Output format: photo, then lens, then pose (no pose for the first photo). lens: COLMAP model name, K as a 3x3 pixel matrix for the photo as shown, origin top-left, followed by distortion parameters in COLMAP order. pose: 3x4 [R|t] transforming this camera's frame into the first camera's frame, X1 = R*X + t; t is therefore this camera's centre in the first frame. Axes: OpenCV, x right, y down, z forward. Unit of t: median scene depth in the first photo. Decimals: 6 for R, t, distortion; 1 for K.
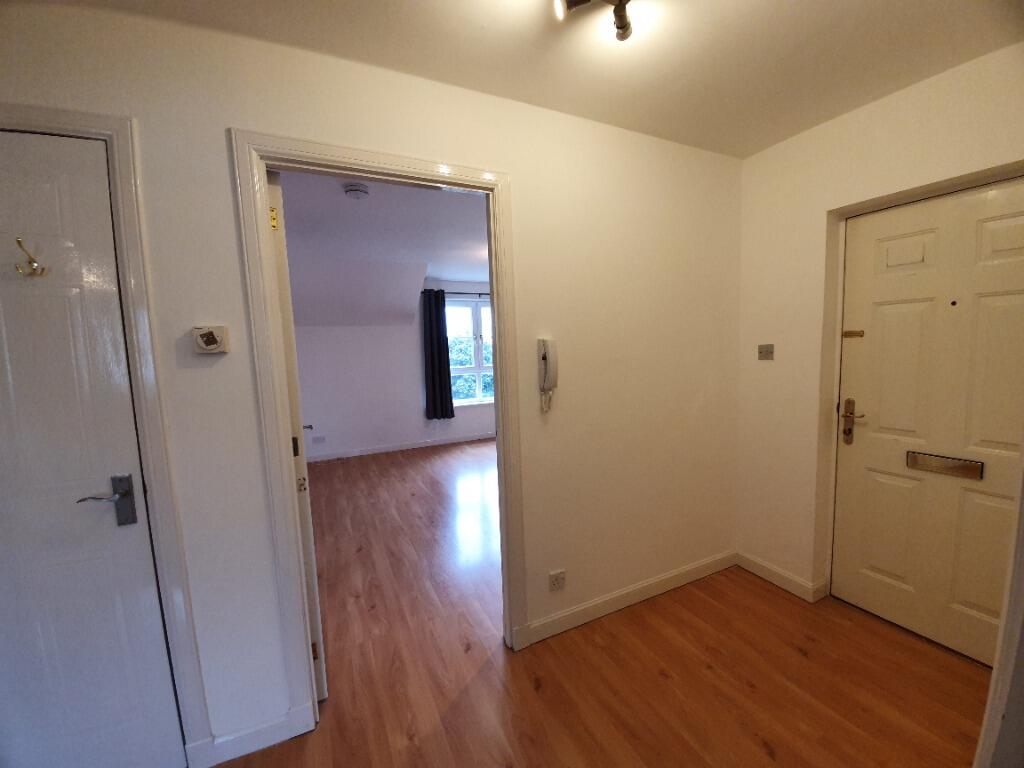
lens RADIAL K [[405.7, 0, 516.9], [0, 405.7, 386.1], [0, 0, 1]] dist [0.009573, -0.013493]
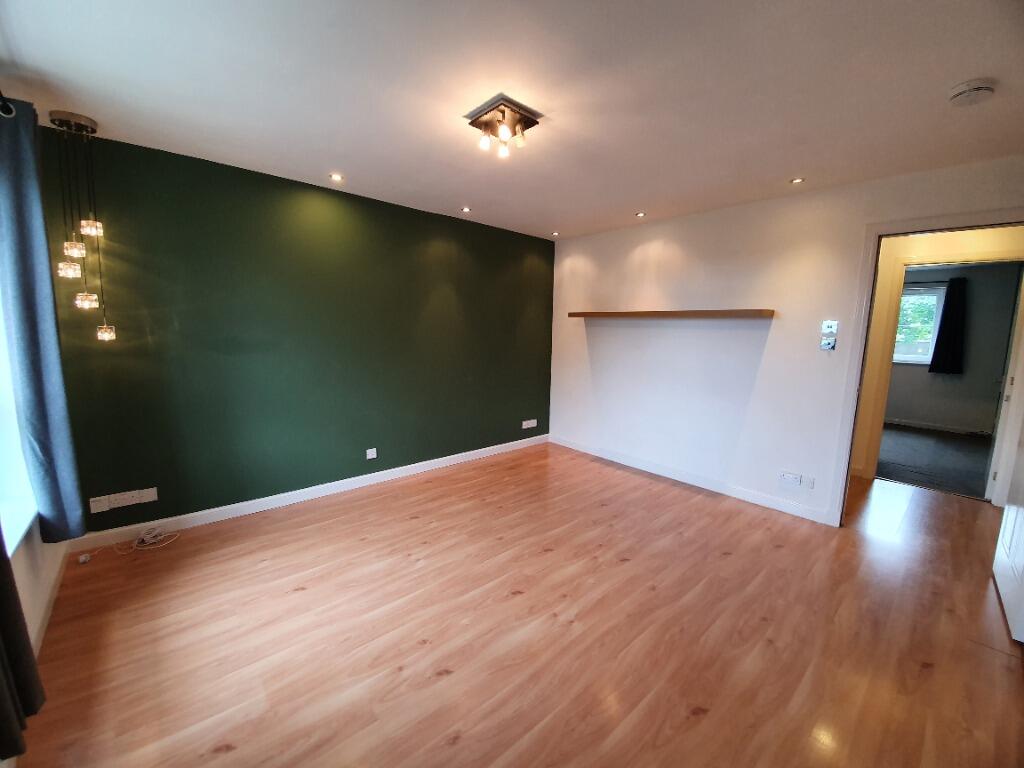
lens RADIAL K [[405.7, 0, 516.9], [0, 405.7, 386.1], [0, 0, 1]] dist [0.009573, -0.013493]
pose [[-0.273633, -0.101119, 0.956504, -0.384799], [0.082097, 0.988374, 0.127974, -0.062178], [-0.958324, 0.113544, -0.262150, 0.880010]]
